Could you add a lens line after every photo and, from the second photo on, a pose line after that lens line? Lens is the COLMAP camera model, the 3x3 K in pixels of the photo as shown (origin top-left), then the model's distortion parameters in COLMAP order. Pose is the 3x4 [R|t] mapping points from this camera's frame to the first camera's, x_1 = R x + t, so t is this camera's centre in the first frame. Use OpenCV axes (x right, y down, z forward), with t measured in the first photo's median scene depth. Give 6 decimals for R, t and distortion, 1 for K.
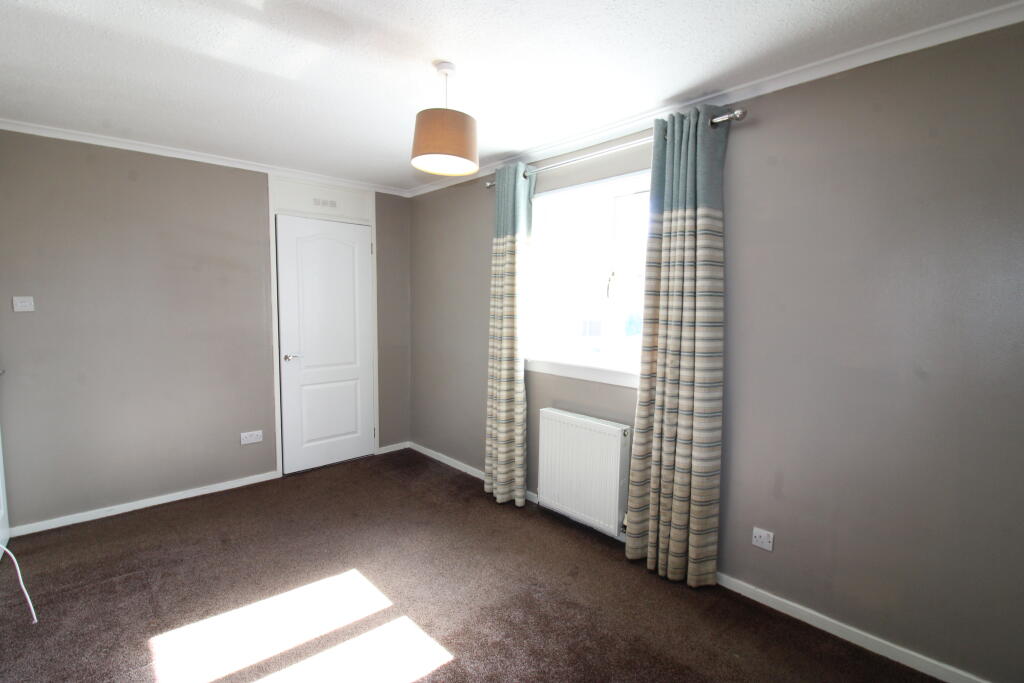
lens RADIAL K [[498.4, 0, 511.3], [0, 498.4, 327.4], [0, 0, 1]] dist [-0.001087, -0.000082]
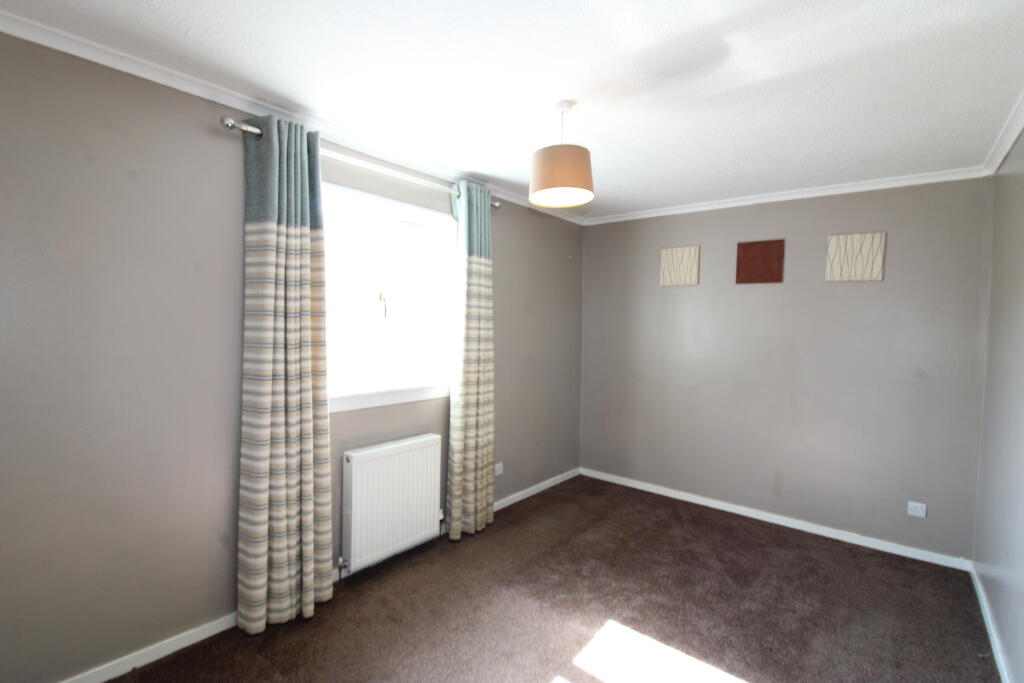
lens RADIAL K [[478.4, 0, 512.0], [0, 478.4, 341.5], [0, 0, 1]] dist [0.000622, -0.000031]
pose [[-0.159558, -0.033283, 0.986627, -0.787356], [0.040928, 0.998349, 0.040298, -0.043815], [-0.986340, 0.046810, -0.157932, 0.908715]]
